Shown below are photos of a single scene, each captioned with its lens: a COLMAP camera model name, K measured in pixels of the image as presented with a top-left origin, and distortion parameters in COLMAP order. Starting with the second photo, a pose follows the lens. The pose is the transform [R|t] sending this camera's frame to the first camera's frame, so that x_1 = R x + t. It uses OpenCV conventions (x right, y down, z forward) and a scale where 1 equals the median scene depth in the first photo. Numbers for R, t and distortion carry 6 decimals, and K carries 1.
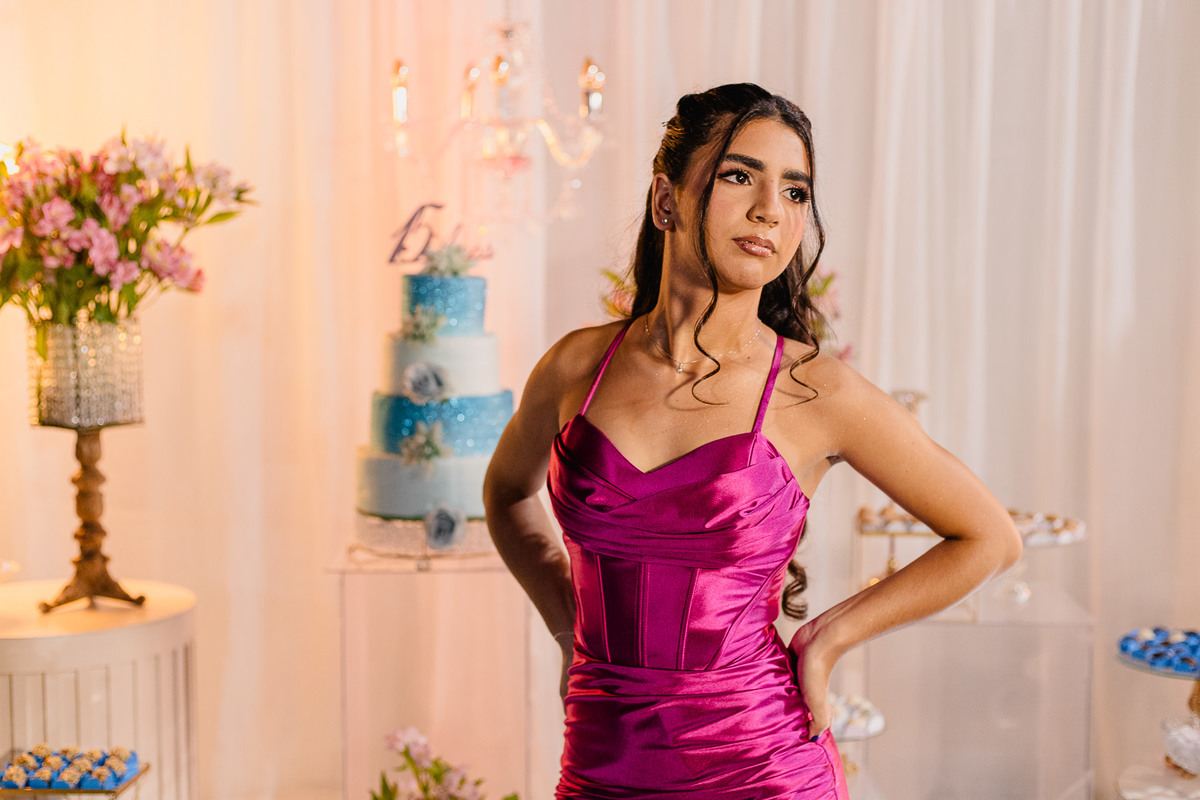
lens RADIAL K [[1806.5, 0, 600.0], [0, 1806.5, 400.0], [0, 0, 1]] dist [-0.001530, 0.031152]
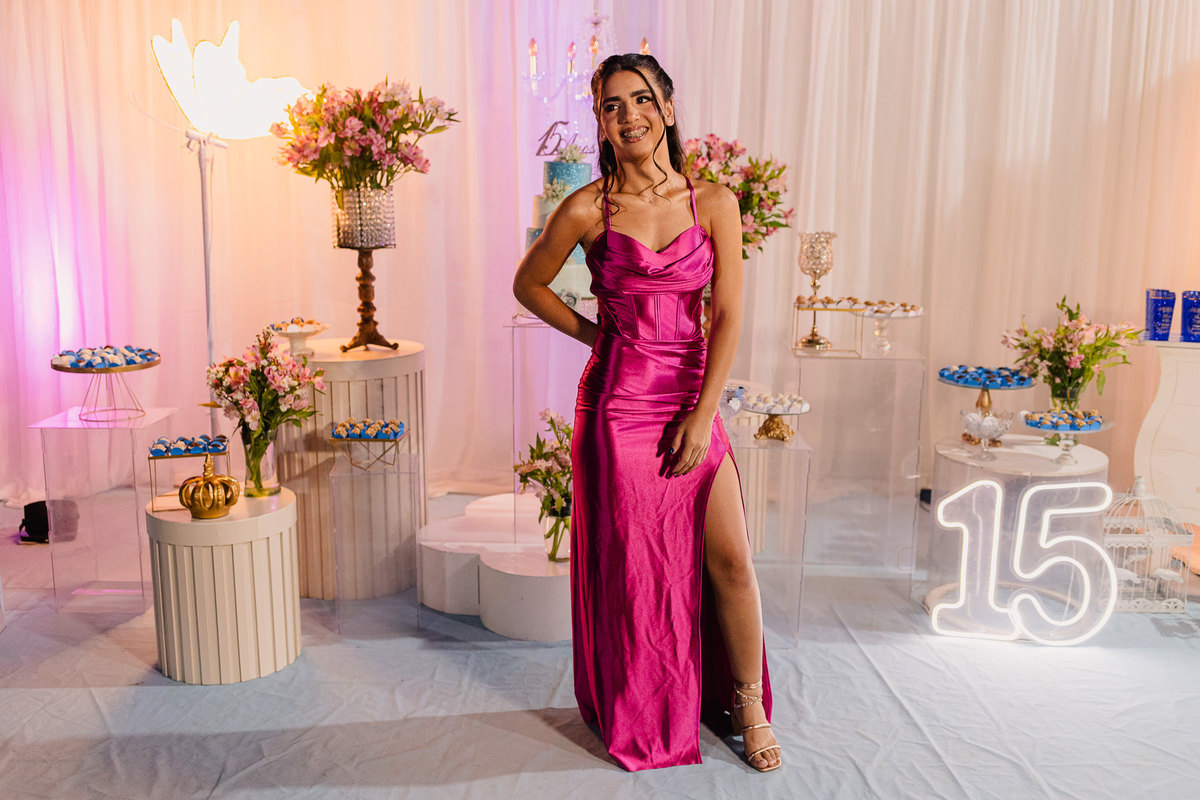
lens RADIAL K [[1143.1, 0, 600.0], [0, 1143.1, 400.0], [0, 0, 1]] dist [0.003265, 0.001063]
pose [[0.999869, 0.010715, -0.012108, -0.037323], [-0.009250, 0.993303, 0.115172, 0.032366], [0.013261, -0.115045, 0.993272, -0.141539]]
